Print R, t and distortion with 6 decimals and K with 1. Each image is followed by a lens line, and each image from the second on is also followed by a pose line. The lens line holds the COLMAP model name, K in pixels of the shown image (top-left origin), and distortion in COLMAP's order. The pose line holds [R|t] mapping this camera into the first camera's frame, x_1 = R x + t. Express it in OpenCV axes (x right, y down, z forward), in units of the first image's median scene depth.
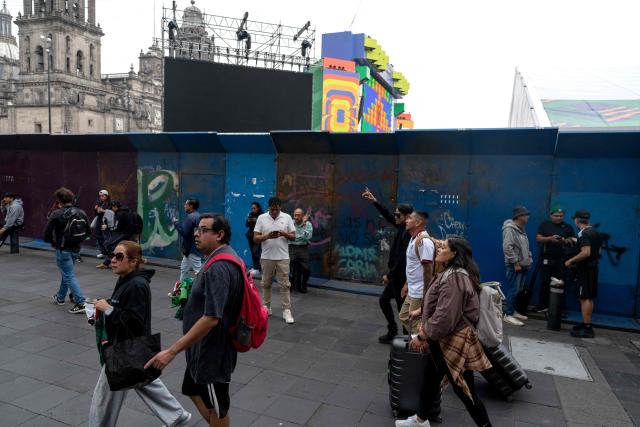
lens RADIAL K [[413.8, 0, 320.0], [0, 413.8, 213.5], [0, 0, 1]] dist [0.000991, -0.000001]
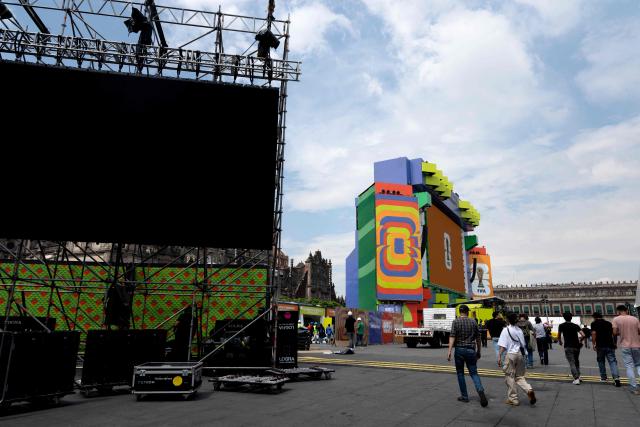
lens RADIAL K [[413.8, 0, 320.0], [0, 413.8, 213.5], [0, 0, 1]] dist [0.000991, -0.000001]
pose [[0.985883, -0.049626, -0.159914, 0.026930], [-0.008279, 0.939453, -0.342578, -0.008481], [0.167233, 0.339065, 0.925780, 0.160355]]
